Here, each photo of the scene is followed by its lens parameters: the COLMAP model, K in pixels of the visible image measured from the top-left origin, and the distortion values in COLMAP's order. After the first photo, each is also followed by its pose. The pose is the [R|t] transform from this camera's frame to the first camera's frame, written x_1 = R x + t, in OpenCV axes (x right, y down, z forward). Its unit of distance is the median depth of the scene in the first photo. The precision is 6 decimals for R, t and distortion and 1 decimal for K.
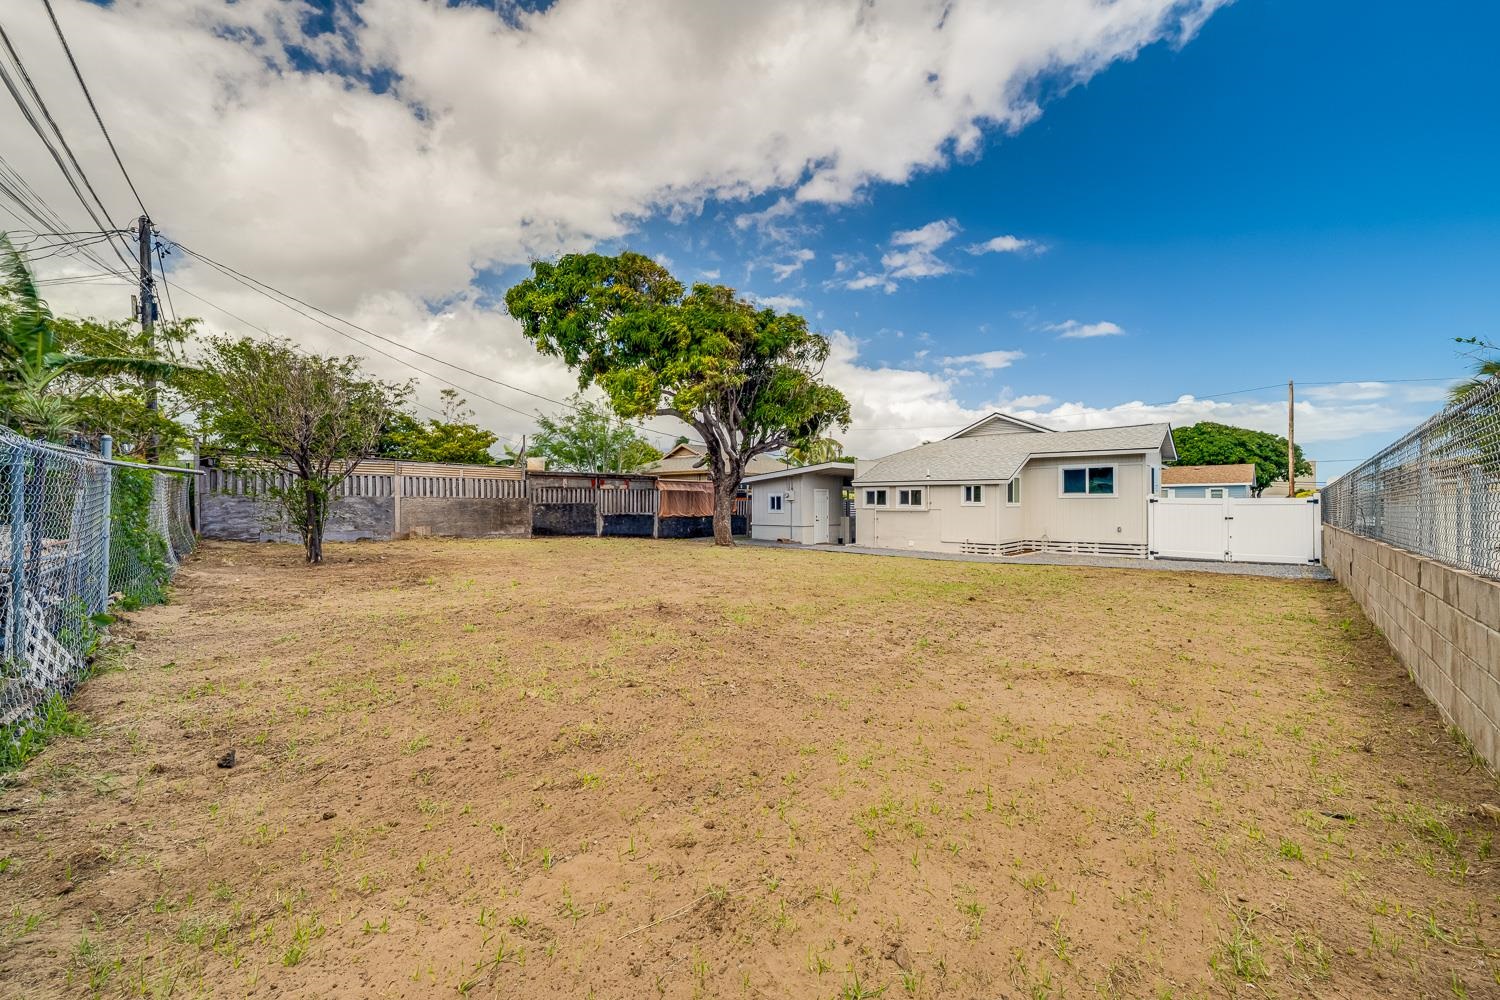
lens RADIAL K [[598.7, 0, 750.0], [0, 598.7, 500.0], [0, 0, 1]] dist [-0.001650, -0.000075]
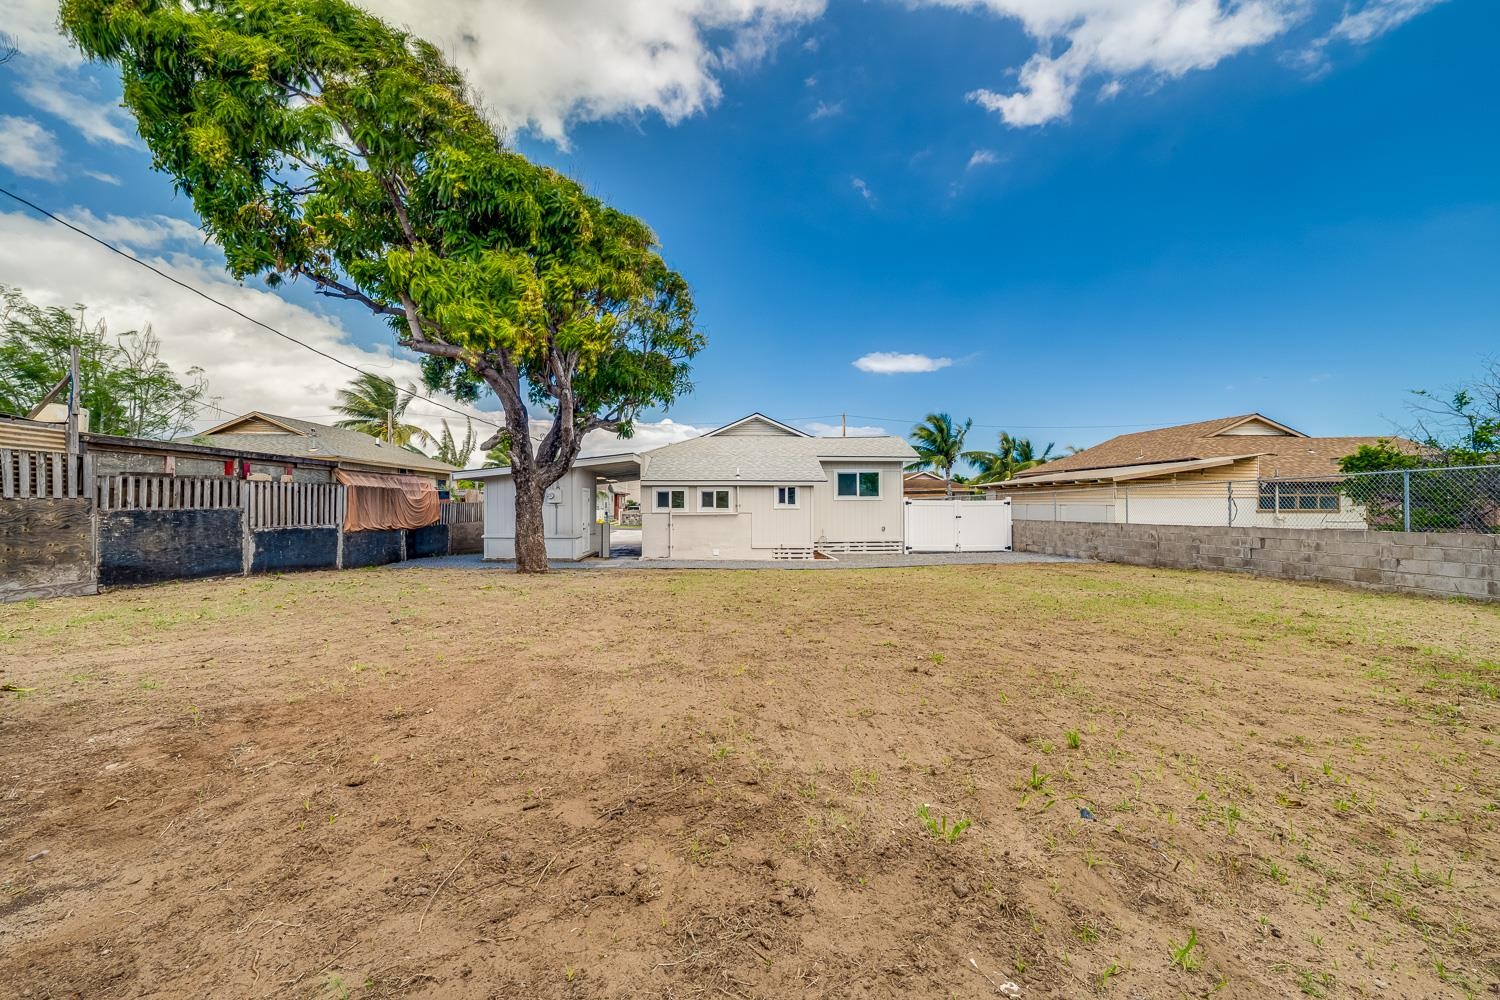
lens RADIAL K [[602.9, 0, 750.0], [0, 602.9, 500.0], [0, 0, 1]] dist [0.008983, 0.000076]
pose [[0.708657, 0.002681, 0.705549, -0.320798], [-0.000250, 0.999994, -0.003549, -0.000295], [-0.705554, 0.002339, 0.708653, 0.346718]]
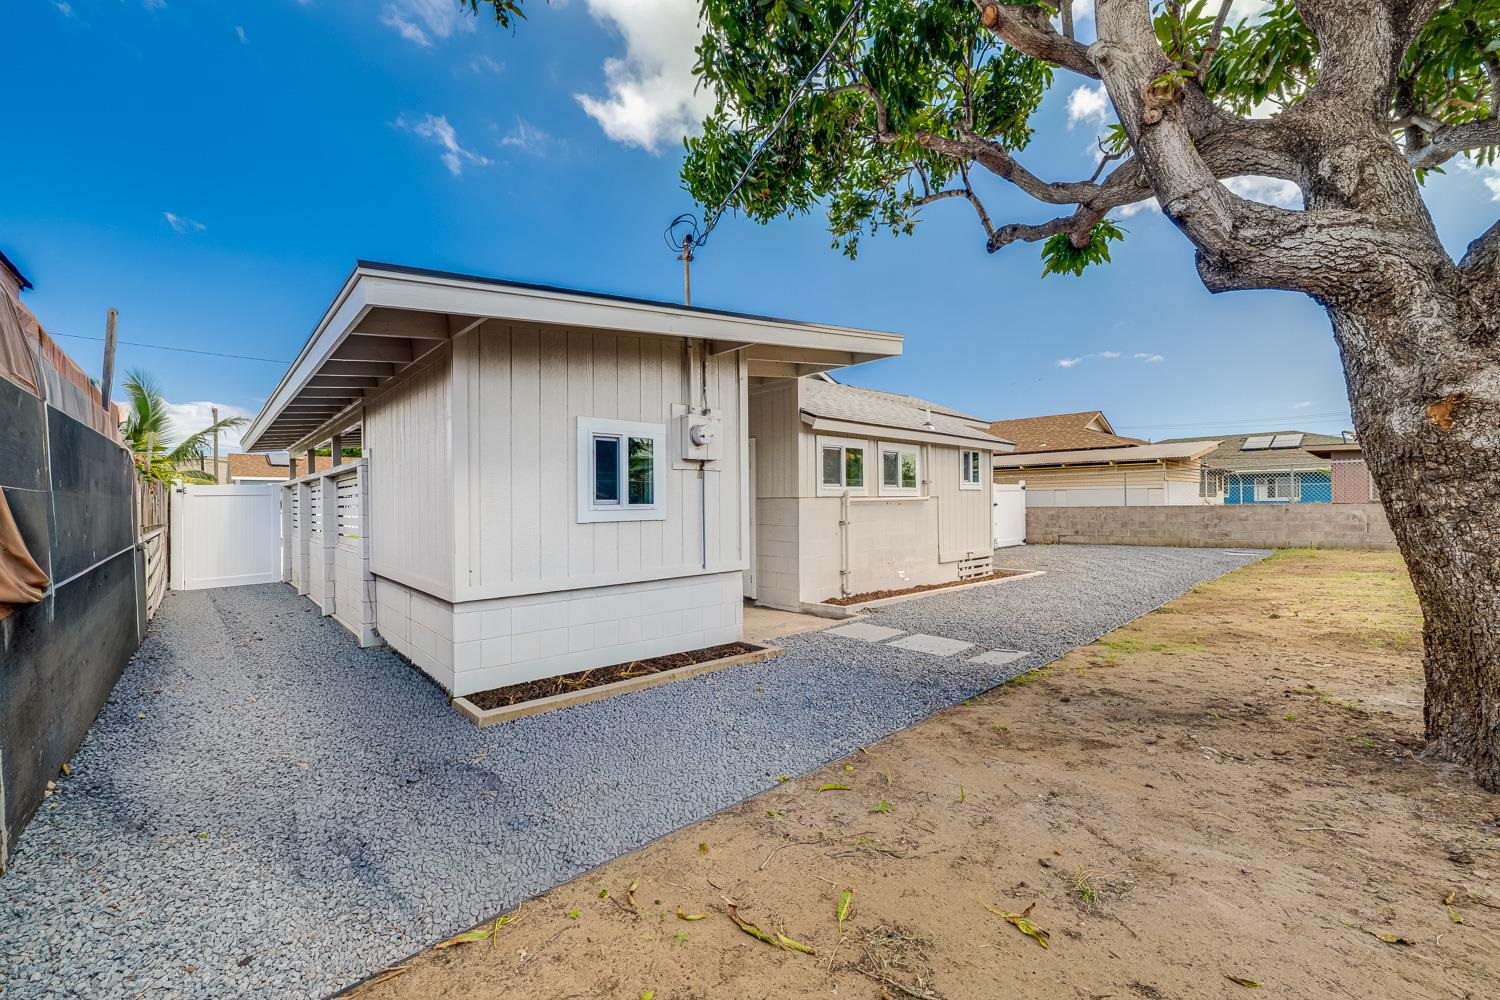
lens RADIAL K [[602.9, 0, 750.0], [0, 602.9, 500.0], [0, 0, 1]] dist [0.008983, 0.000076]
pose [[0.127816, 0.002108, 0.991796, -0.188400], [0.009415, 0.999950, -0.003339, 0.018472], [-0.991753, 0.009765, 0.127790, 1.069131]]
